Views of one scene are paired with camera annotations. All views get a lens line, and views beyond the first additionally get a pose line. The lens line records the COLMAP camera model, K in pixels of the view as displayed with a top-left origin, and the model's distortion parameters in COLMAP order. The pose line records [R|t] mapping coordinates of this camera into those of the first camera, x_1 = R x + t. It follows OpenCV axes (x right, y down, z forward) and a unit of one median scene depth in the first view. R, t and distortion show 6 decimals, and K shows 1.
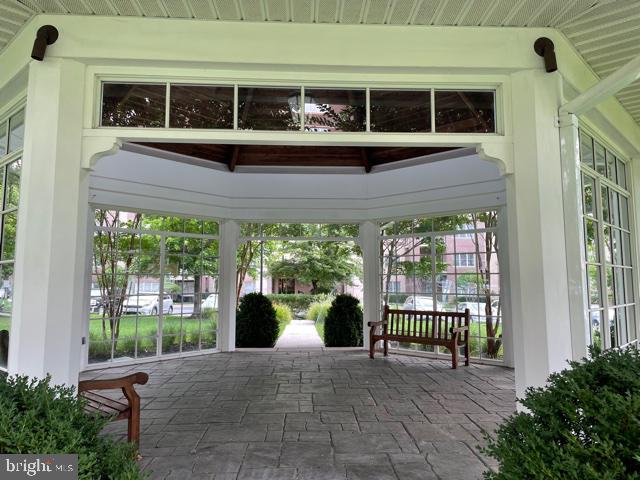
lens RADIAL K [[478.3, 0, 320.0], [0, 478.3, 240.0], [0, 0, 1]] dist [0.001285, 0.000280]
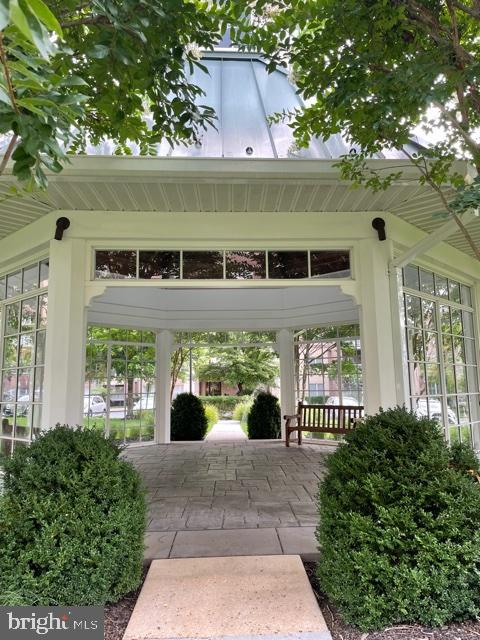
lens RADIAL K [[478.3, 0, 240.0], [0, 478.3, 320.0], [0, 0, 1]] dist [0.001285, 0.000280]
pose [[0.999804, -0.015986, -0.011679, 0.008644], [0.015394, 0.998675, -0.049103, -0.005751], [0.012448, 0.048913, 0.998725, -0.155854]]
